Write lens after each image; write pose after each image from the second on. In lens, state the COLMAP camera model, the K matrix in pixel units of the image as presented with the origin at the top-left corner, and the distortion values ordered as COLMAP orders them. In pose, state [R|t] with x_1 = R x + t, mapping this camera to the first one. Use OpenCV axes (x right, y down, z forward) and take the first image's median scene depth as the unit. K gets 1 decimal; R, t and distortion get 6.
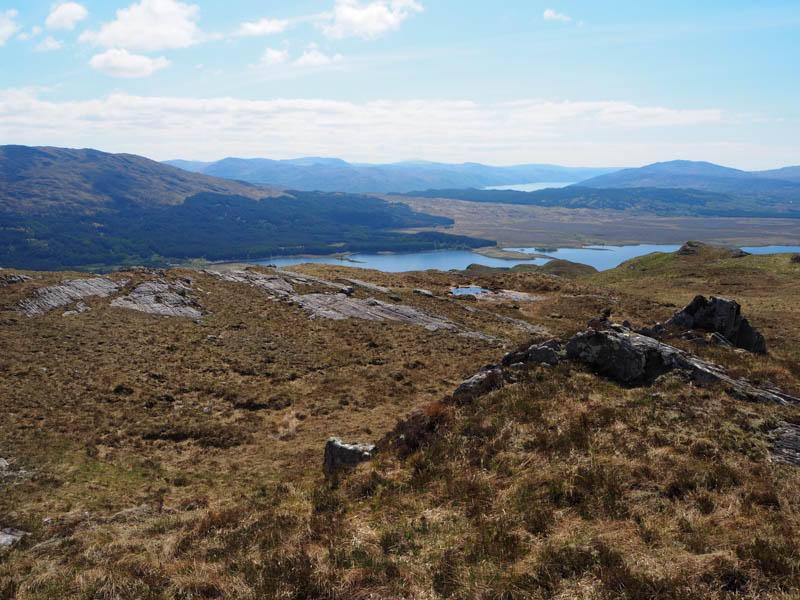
lens RADIAL K [[696.3, 0, 404.6], [0, 696.3, 299.2], [0, 0, 1]] dist [-0.009195, -0.000824]
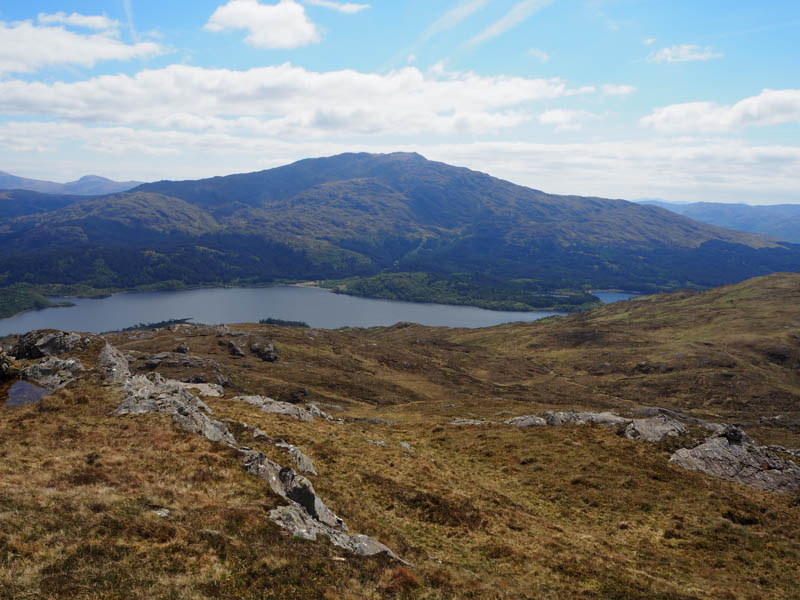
lens RADIAL K [[696.3, 0, 404.6], [0, 696.3, 299.2], [0, 0, 1]] dist [-0.009195, -0.000824]
pose [[0.810687, 0.129724, -0.570928, -0.000097], [-0.156650, 0.987652, 0.001976, 0.012349], [0.564134, 0.087833, 0.820998, -0.106393]]
